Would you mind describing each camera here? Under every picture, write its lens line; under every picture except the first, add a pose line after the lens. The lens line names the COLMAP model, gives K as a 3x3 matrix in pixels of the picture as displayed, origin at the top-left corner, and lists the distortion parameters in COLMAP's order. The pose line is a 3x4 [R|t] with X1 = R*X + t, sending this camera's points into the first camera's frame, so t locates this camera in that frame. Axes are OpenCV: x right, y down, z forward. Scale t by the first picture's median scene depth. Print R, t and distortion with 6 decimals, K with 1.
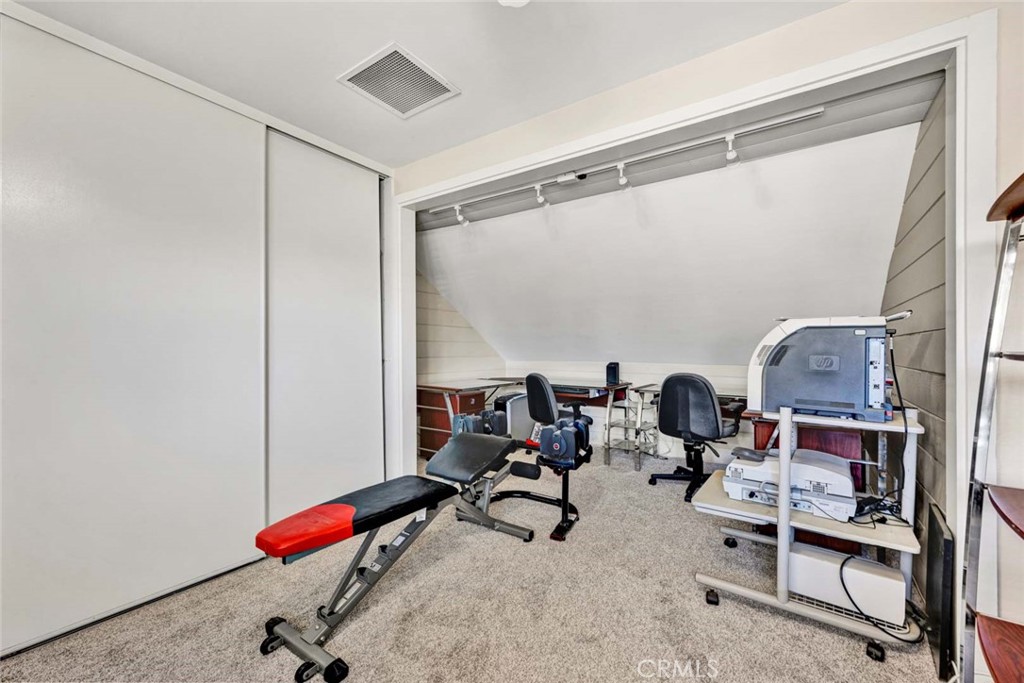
lens RADIAL K [[409.3, 0, 518.8], [0, 409.3, 348.5], [0, 0, 1]] dist [-0.006832, -0.000550]
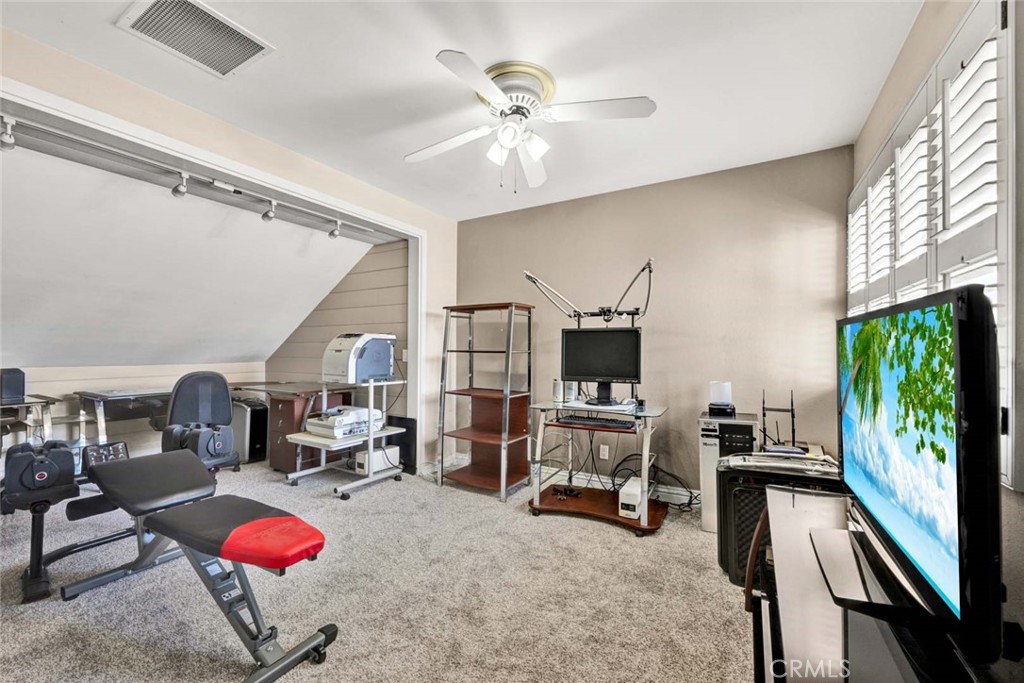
lens RADIAL K [[409.3, 0, 514.4], [0, 409.3, 342.5], [0, 0, 1]] dist [-0.006832, -0.000550]
pose [[-0.101519, 0.015524, 0.994712, -1.318437], [-0.004673, 0.999860, -0.016081, -0.004117], [-0.994823, -0.006281, -0.101432, 0.485882]]
